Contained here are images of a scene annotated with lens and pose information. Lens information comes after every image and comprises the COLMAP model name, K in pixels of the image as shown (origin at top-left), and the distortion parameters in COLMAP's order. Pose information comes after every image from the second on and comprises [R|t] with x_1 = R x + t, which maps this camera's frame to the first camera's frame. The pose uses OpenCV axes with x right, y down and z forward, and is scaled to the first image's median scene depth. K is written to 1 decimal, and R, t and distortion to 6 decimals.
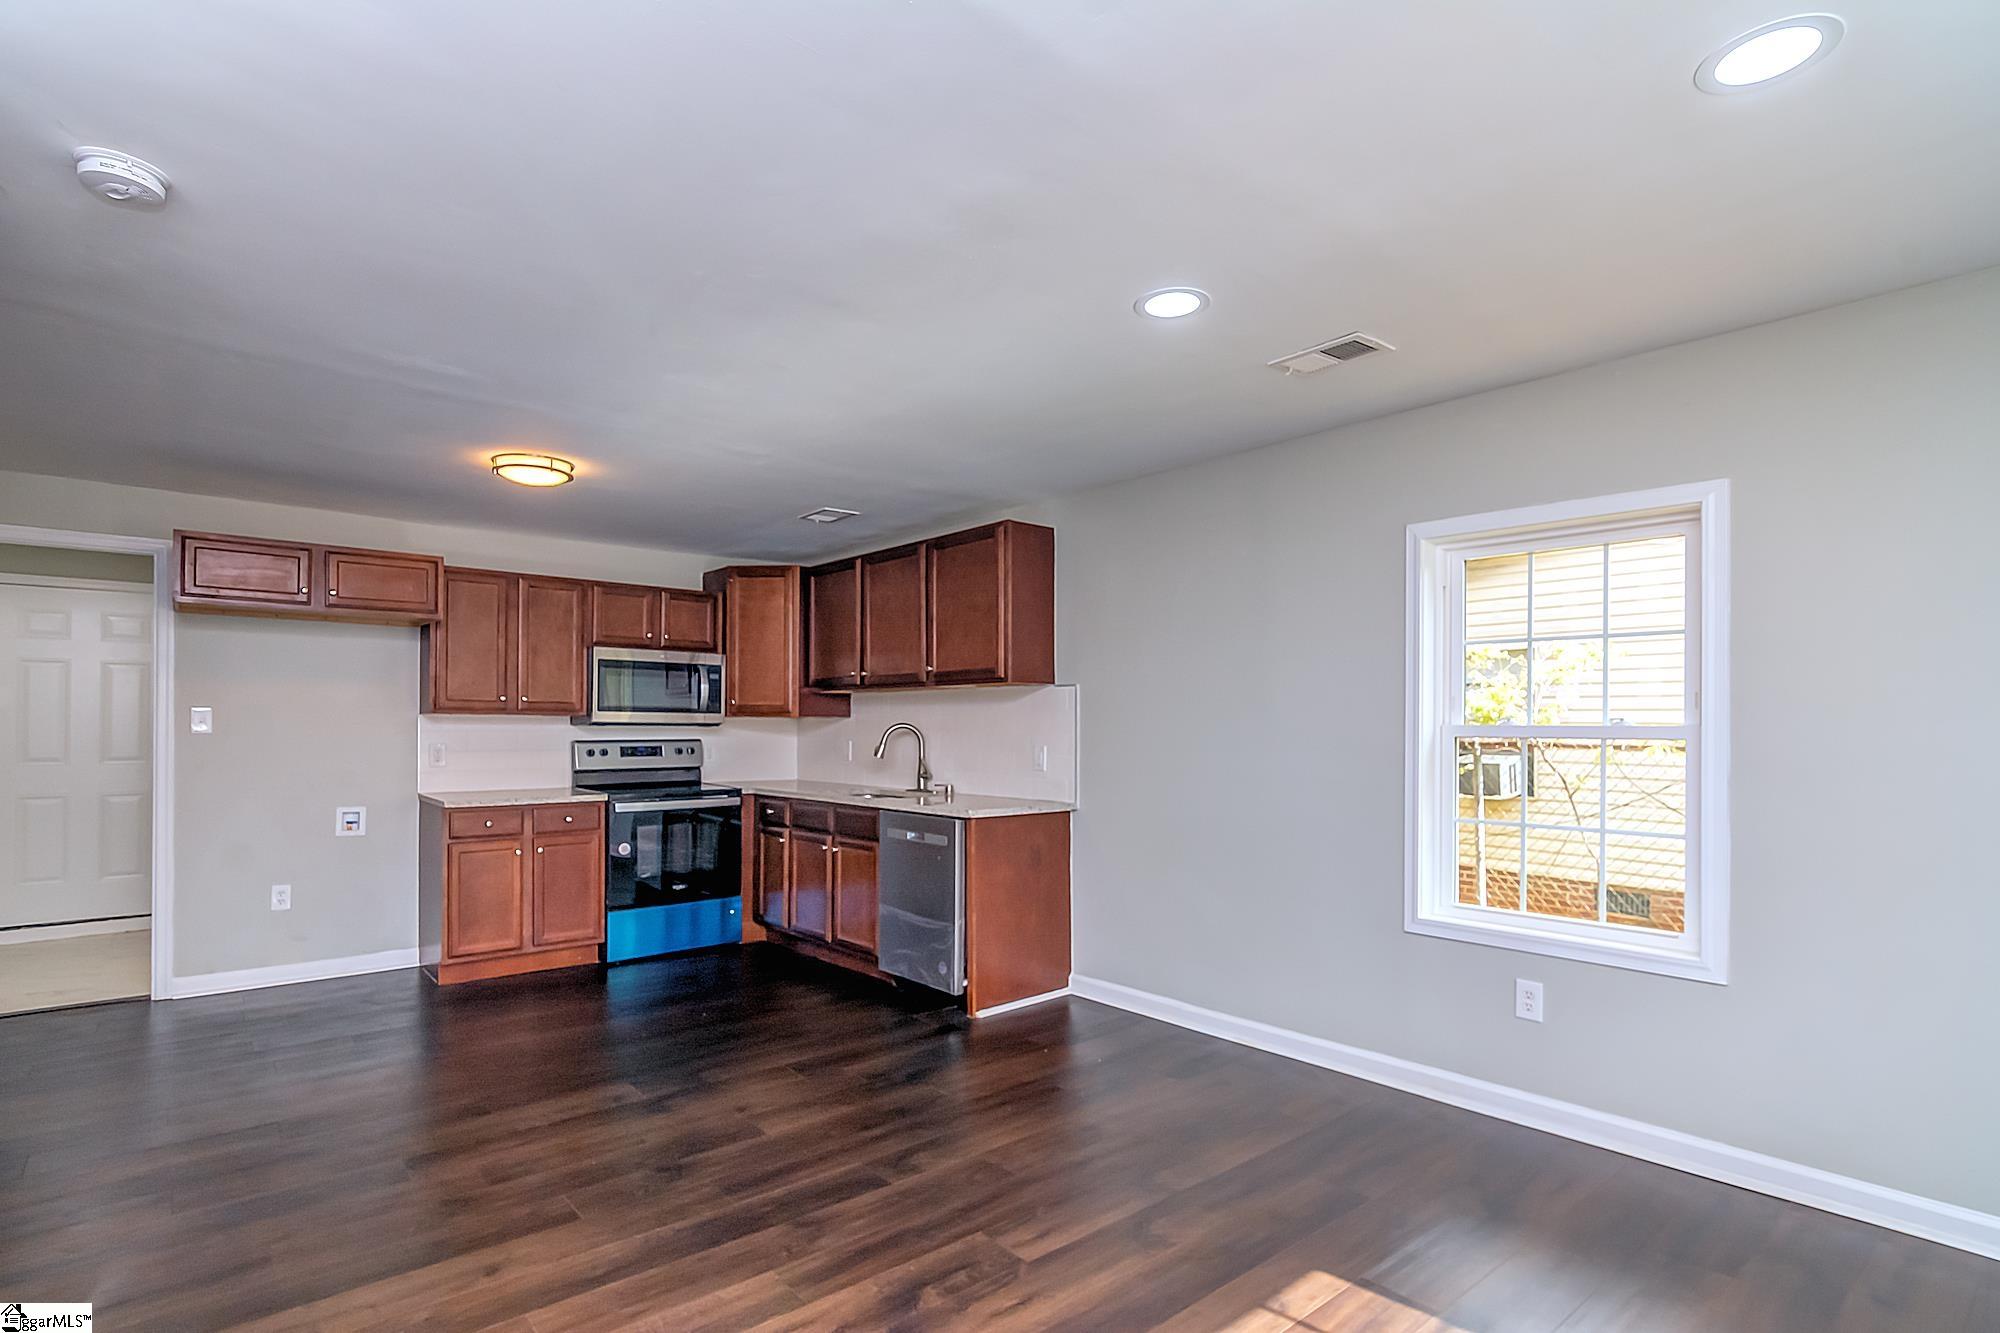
lens RADIAL K [[1009.7, 0, 1009.6], [0, 1009.7, 720.4], [0, 0, 1]] dist [-0.000640, 0.000053]
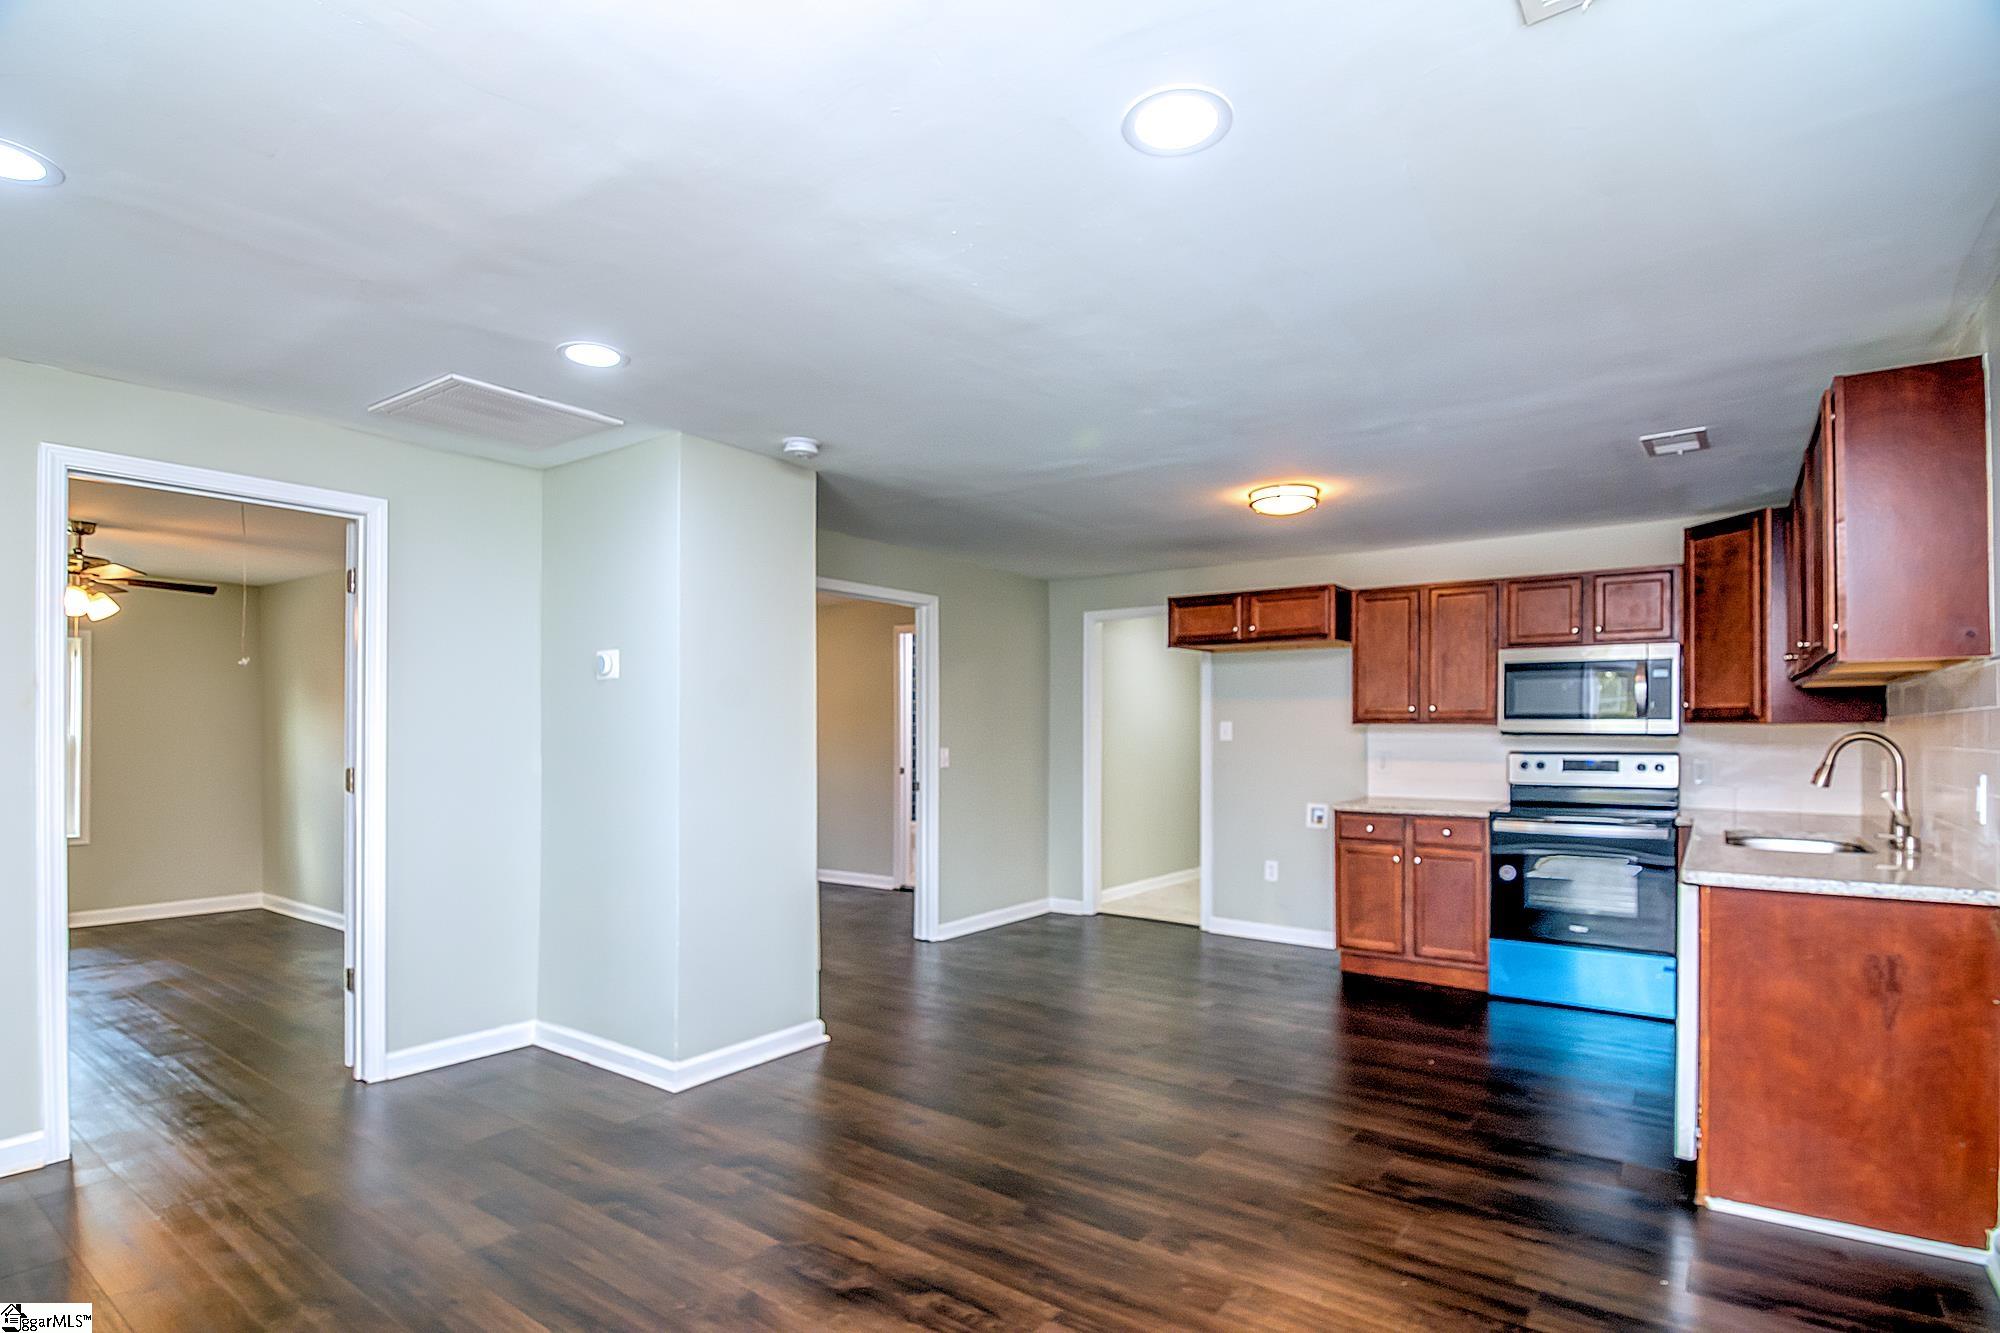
lens RADIAL K [[1004.6, 0, 1002.0], [0, 1004.6, 722.0], [0, 0, 1]] dist [0.001221, -0.024058]
pose [[0.200416, -0.011172, -0.979647, 0.421205], [0.005331, 0.999933, -0.010312, -0.000167], [0.979696, -0.003156, 0.200462, 0.394027]]
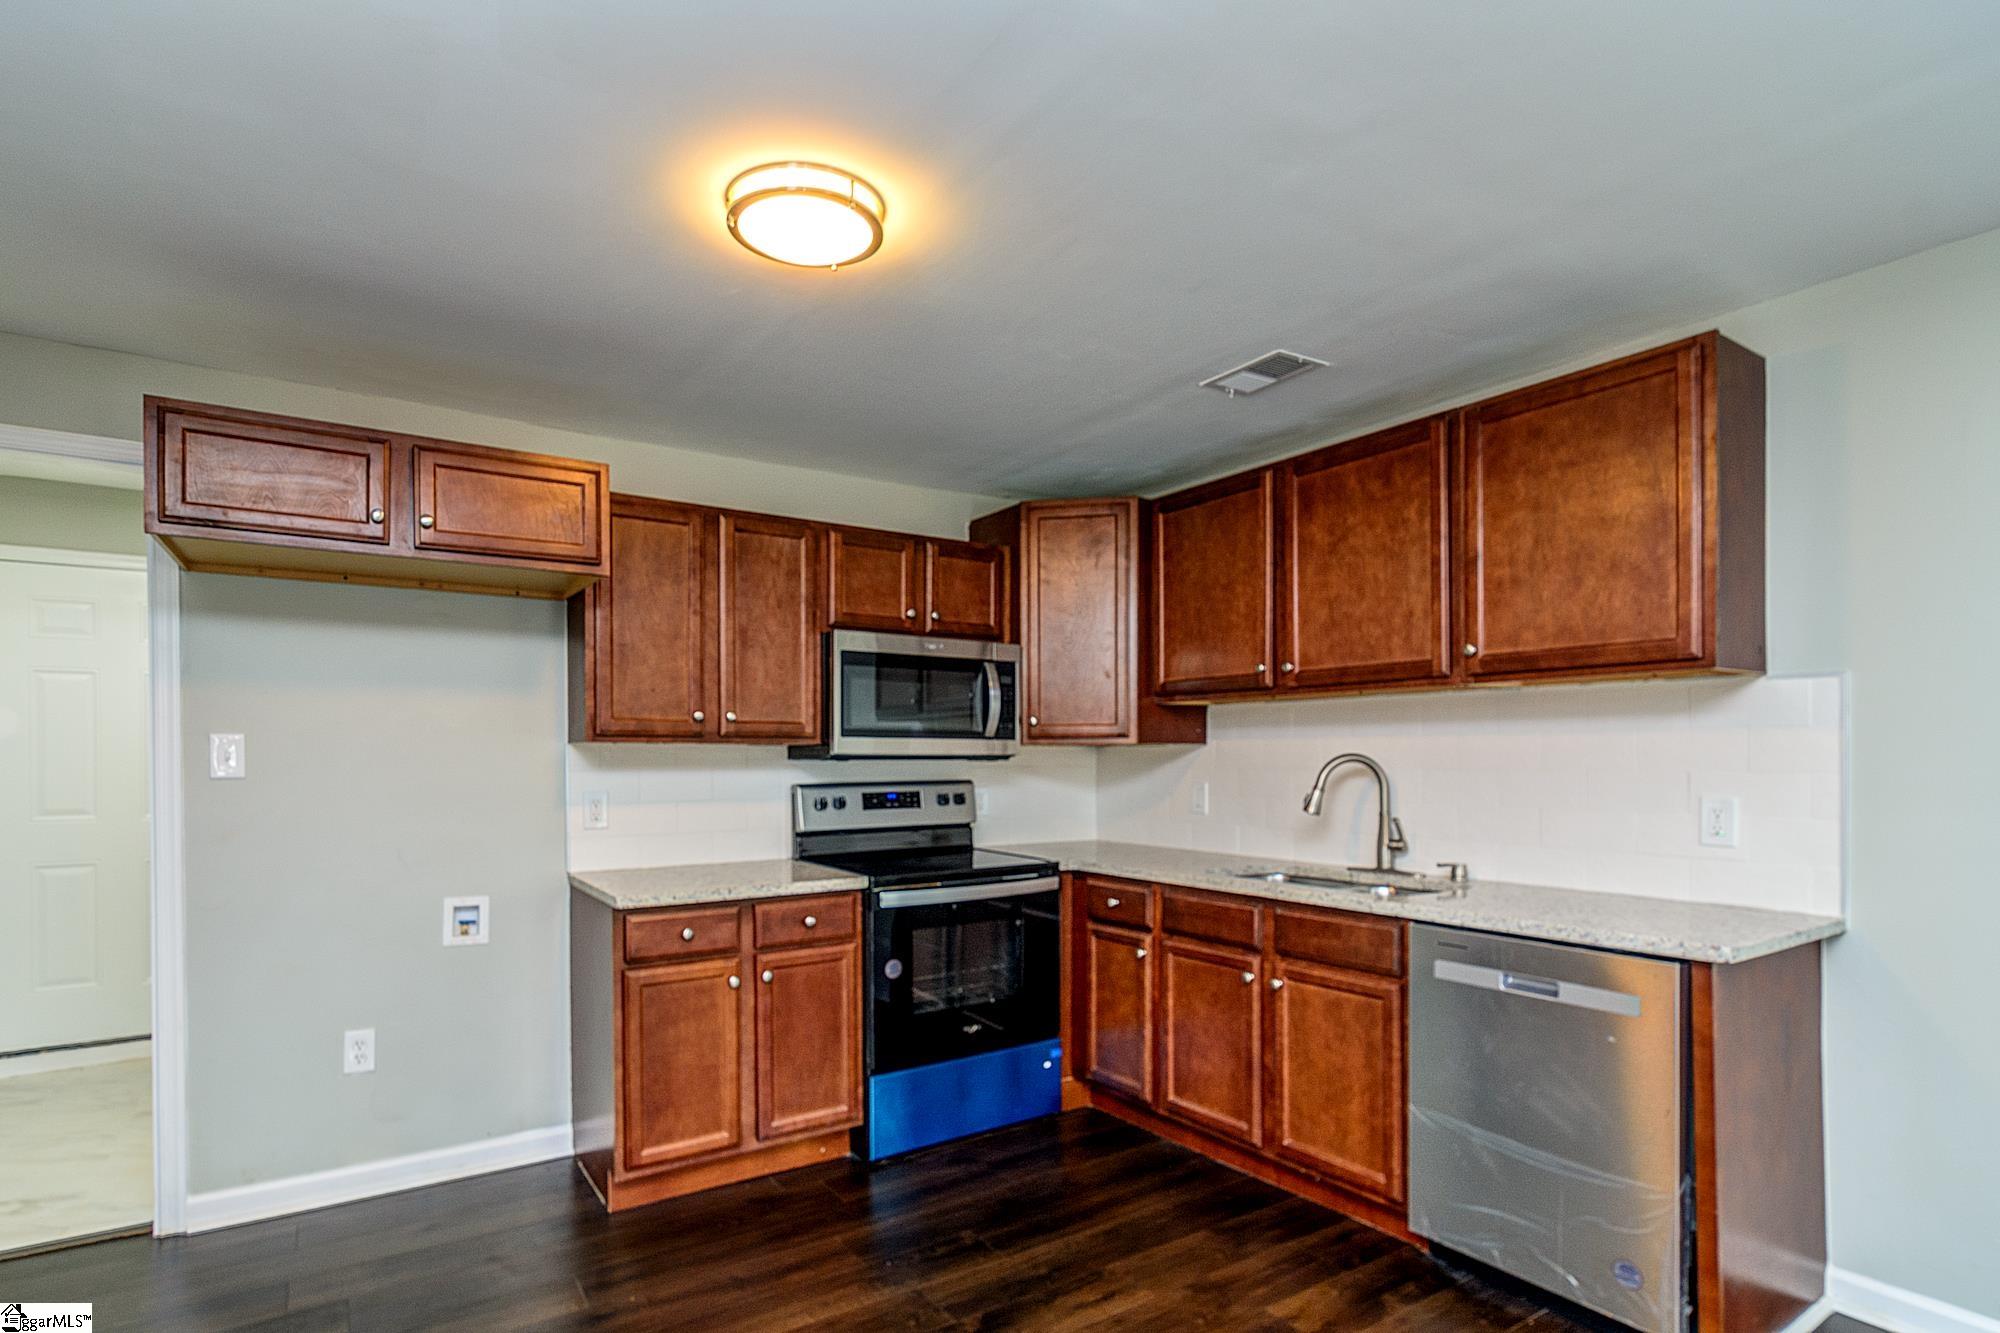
lens RADIAL K [[1003.5, 0, 941.7], [0, 1003.5, 765.0], [0, 0, 1]] dist [-0.001915, -0.000602]
pose [[0.989067, -0.004172, -0.147405, -0.276386], [0.006359, 0.999877, 0.014370, -0.000348], [0.147327, -0.015151, 0.988972, 0.440292]]
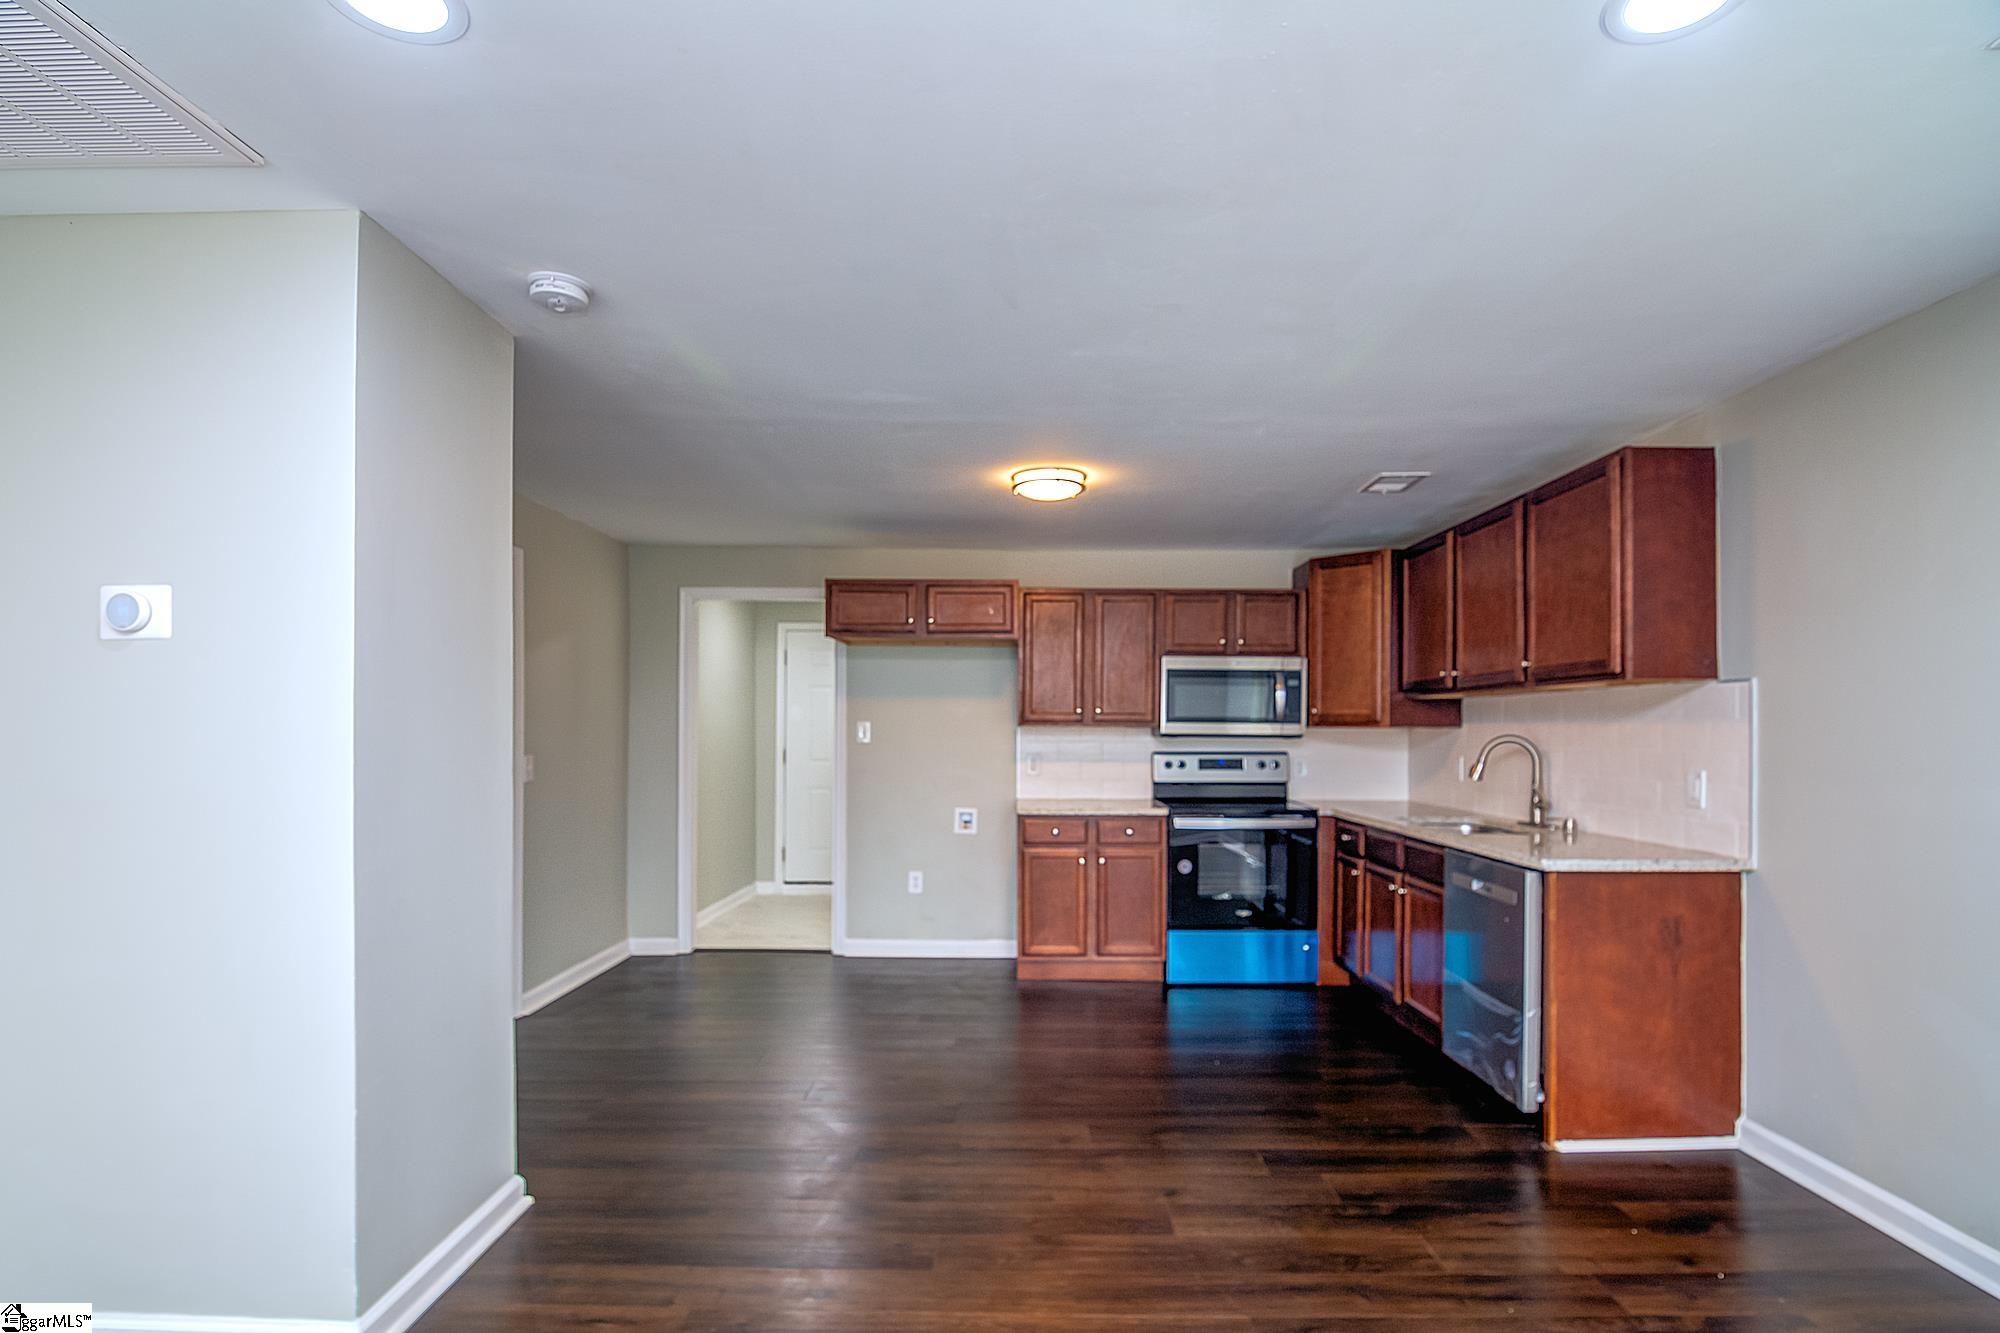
lens RADIAL K [[1004.6, 0, 1002.0], [0, 1004.6, 722.0], [0, 0, 1]] dist [0.001221, -0.024058]
pose [[0.743536, -0.005254, -0.668676, 0.130899], [0.002022, 0.999982, -0.005608, -0.004701], [0.668693, 0.002817, 0.743533, 0.183681]]
